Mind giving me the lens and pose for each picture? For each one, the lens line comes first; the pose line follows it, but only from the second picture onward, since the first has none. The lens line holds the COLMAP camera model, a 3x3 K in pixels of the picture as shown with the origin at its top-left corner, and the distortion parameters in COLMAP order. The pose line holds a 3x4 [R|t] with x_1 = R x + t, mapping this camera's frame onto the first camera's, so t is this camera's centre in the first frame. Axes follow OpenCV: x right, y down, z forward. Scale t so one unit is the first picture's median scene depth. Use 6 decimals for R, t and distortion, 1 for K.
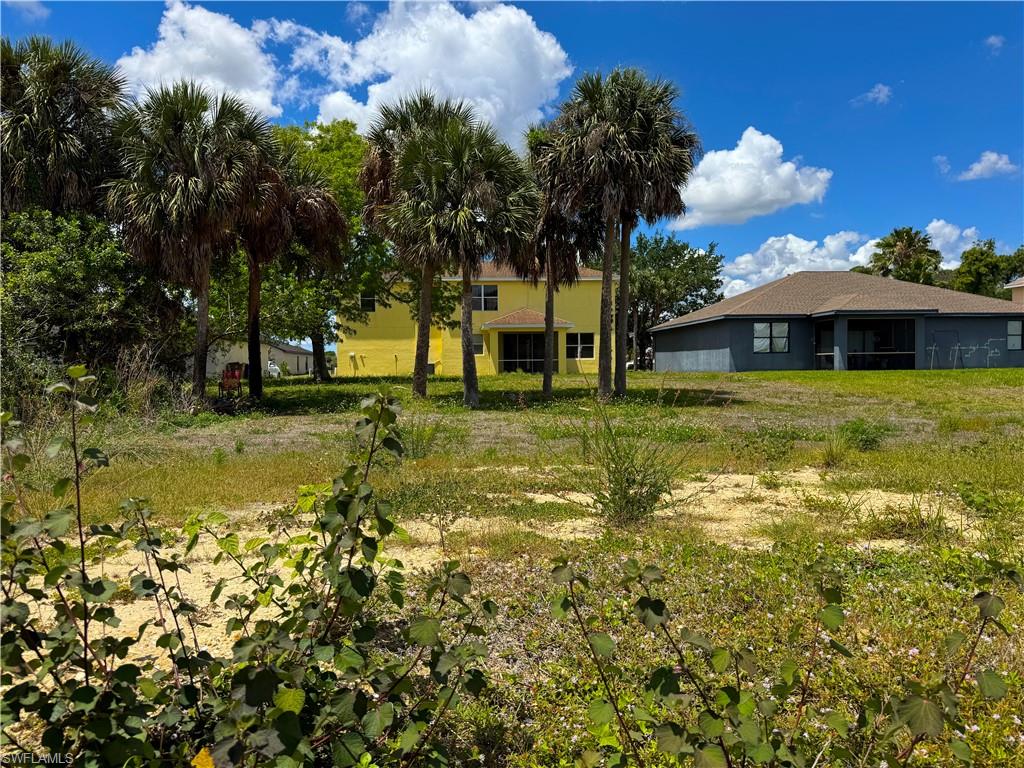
lens RADIAL K [[710.6, 0, 511.0], [0, 710.6, 386.9], [0, 0, 1]] dist [0.149459, -0.235703]
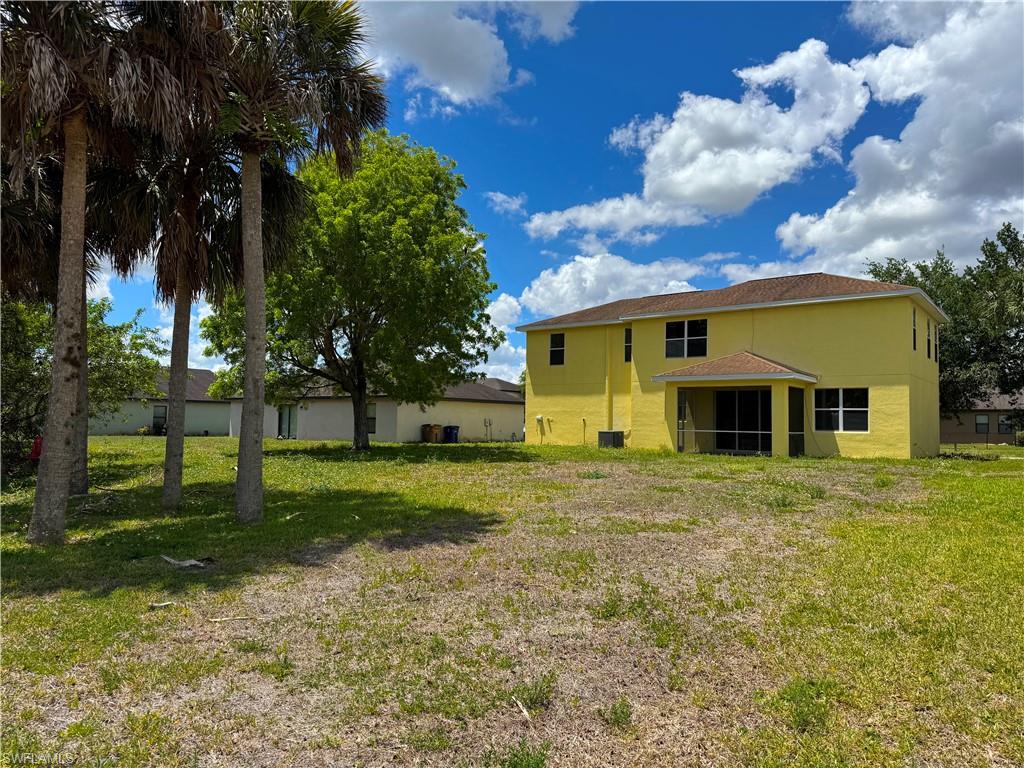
lens RADIAL K [[710.6, 0, 511.0], [0, 710.6, 386.9], [0, 0, 1]] dist [0.149459, -0.235703]
pose [[0.750512, -0.009812, -0.660784, 0.355319], [-0.044794, 0.996835, -0.065678, -0.030499], [0.659337, 0.078892, 0.747697, 0.446897]]
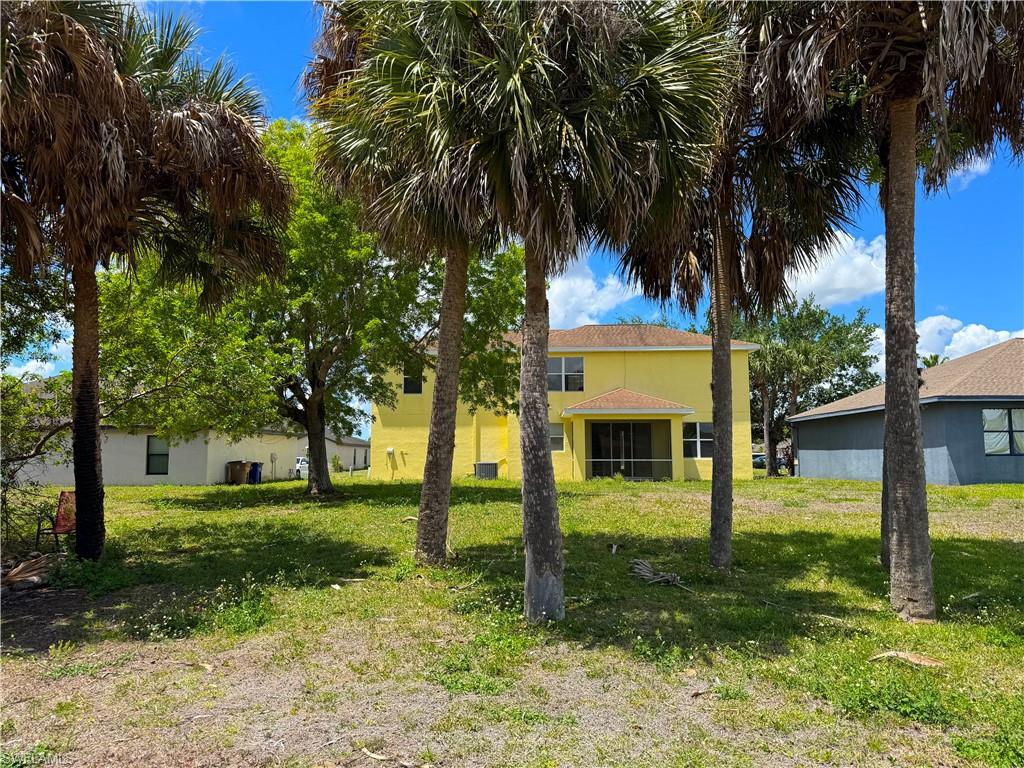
lens RADIAL K [[710.6, 0, 511.0], [0, 710.6, 386.9], [0, 0, 1]] dist [0.149459, -0.235703]
pose [[0.994164, -0.001978, -0.107860, -0.016985], [-0.011723, 0.991930, -0.126246, -0.021594], [0.107239, 0.126774, 0.986118, 0.319890]]
